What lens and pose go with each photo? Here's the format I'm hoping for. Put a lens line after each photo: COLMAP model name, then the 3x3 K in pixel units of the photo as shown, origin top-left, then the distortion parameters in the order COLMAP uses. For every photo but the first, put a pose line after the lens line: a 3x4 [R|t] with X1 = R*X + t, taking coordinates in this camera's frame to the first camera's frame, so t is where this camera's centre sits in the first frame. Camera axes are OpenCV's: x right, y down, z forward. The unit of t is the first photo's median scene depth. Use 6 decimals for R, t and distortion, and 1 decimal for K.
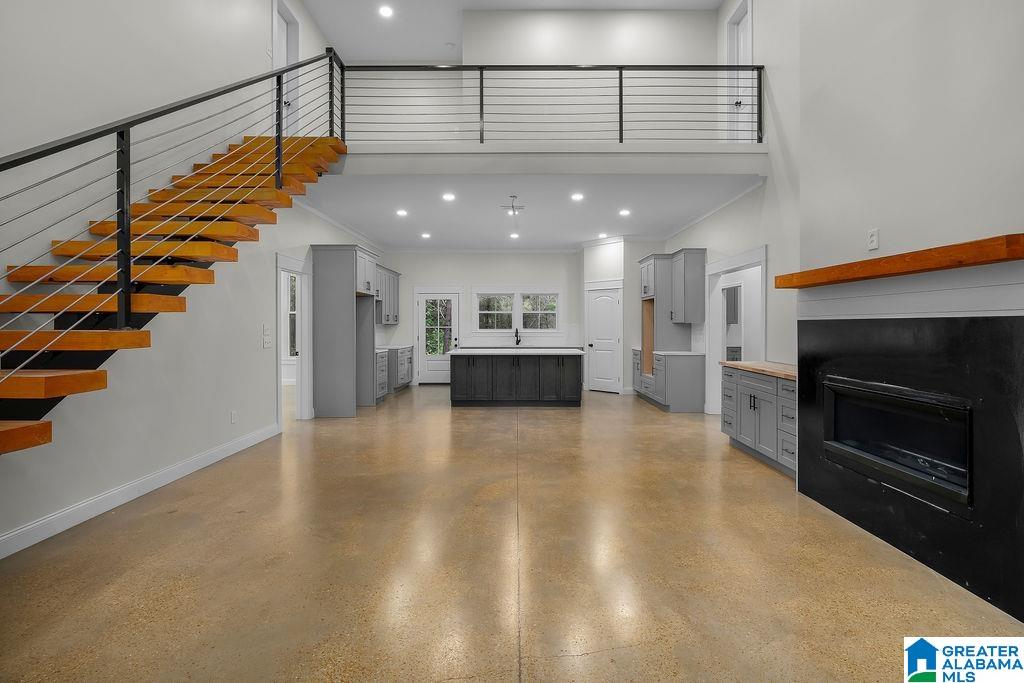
lens RADIAL K [[472.0, 0, 513.9], [0, 472.0, 326.2], [0, 0, 1]] dist [0.001127, -0.000084]
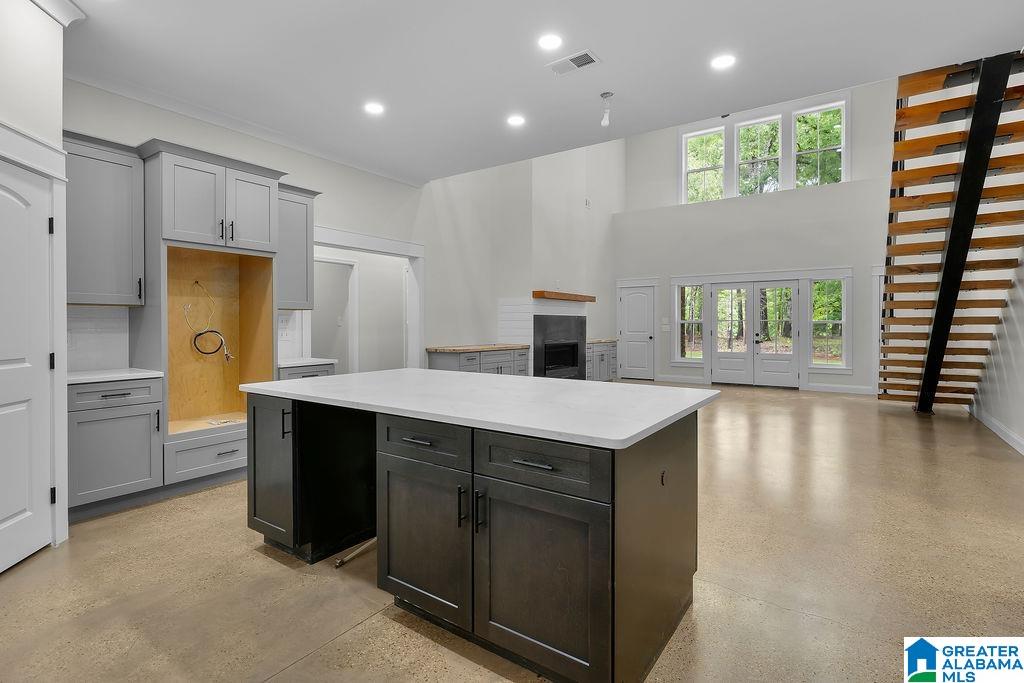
lens RADIAL K [[490.2, 0, 507.9], [0, 490.2, 326.3], [0, 0, 1]] dist [0.003073, 0.000029]
pose [[-0.818206, -0.001978, 0.574922, -0.205474], [0.002049, 0.999978, 0.006356, 0.010262], [-0.574921, 0.006378, -0.818184, 1.268356]]
